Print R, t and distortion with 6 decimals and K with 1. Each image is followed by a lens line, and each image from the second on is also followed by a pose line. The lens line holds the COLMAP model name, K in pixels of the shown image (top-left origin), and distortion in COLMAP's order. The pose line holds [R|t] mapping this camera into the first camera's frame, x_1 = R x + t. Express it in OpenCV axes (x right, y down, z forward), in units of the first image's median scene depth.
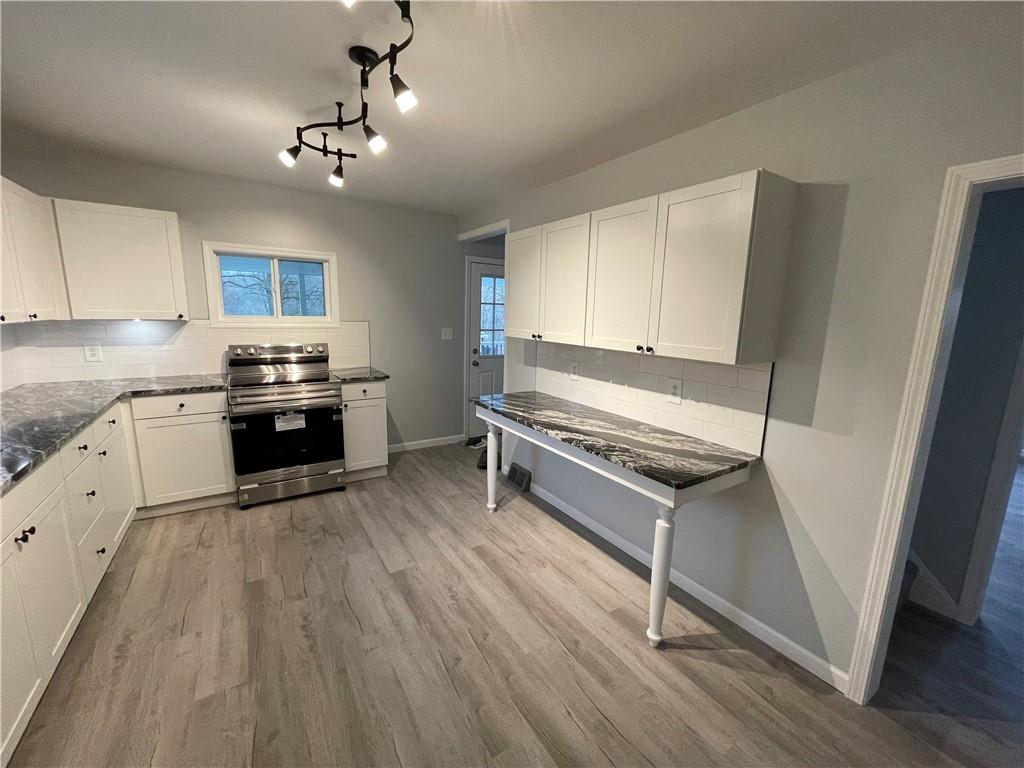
lens RADIAL K [[414.1, 0, 512.5], [0, 414.1, 384.7], [0, 0, 1]] dist [-0.002871, -0.000269]
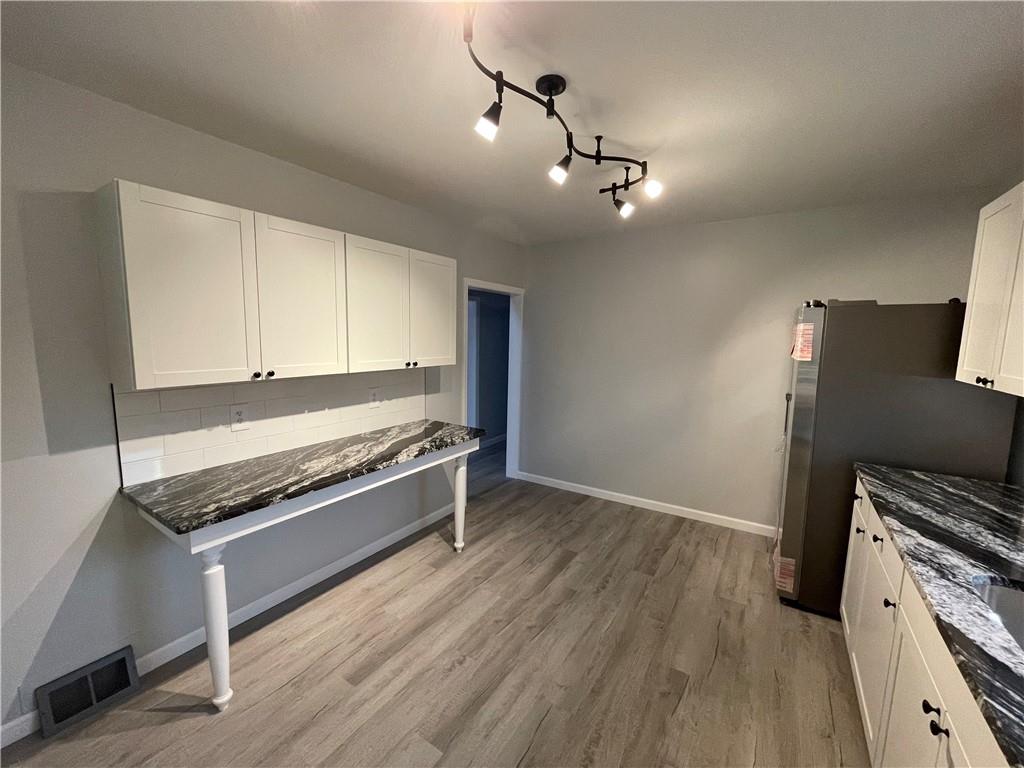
lens RADIAL K [[414.1, 0, 512.5], [0, 414.1, 384.7], [0, 0, 1]] dist [-0.002871, -0.000269]
pose [[-0.404933, -0.148521, 0.902203, -0.805843], [0.130566, 0.967215, 0.217824, -0.217083], [-0.904976, 0.206001, -0.372266, 0.989018]]
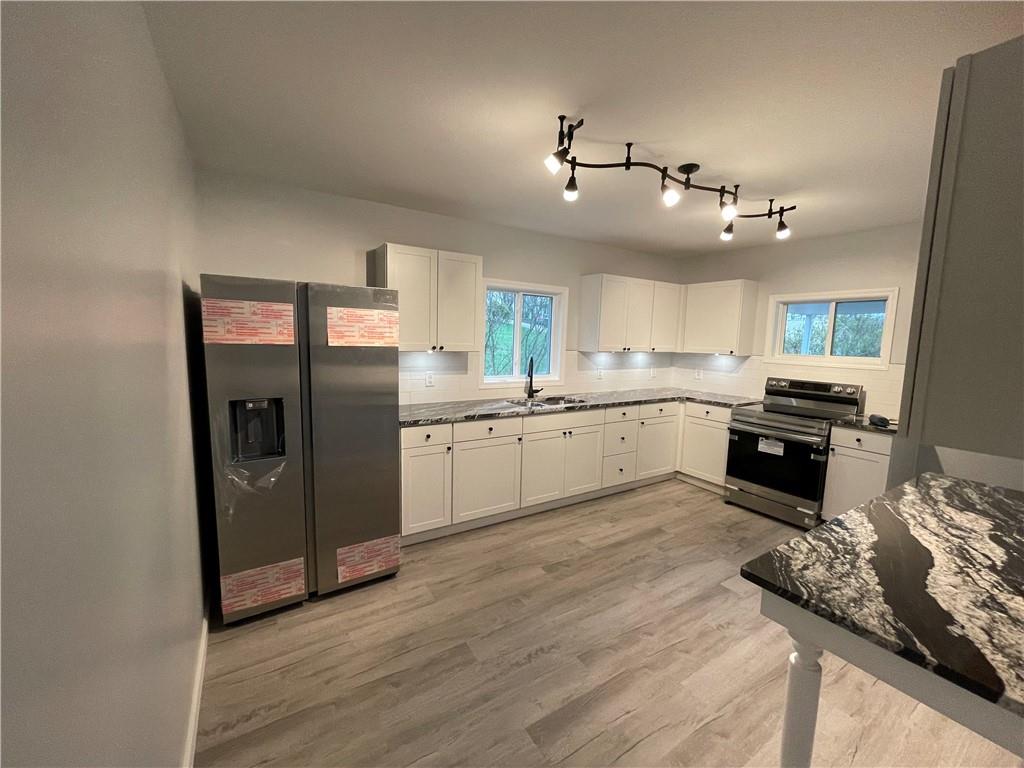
lens RADIAL K [[414.1, 0, 512.5], [0, 414.1, 384.7], [0, 0, 1]] dist [-0.002871, -0.000269]
pose [[-0.007230, 0.090562, -0.995865, 0.718729], [-0.201426, 0.975346, 0.090158, -0.042469], [0.979477, 0.201245, 0.011190, 0.335829]]
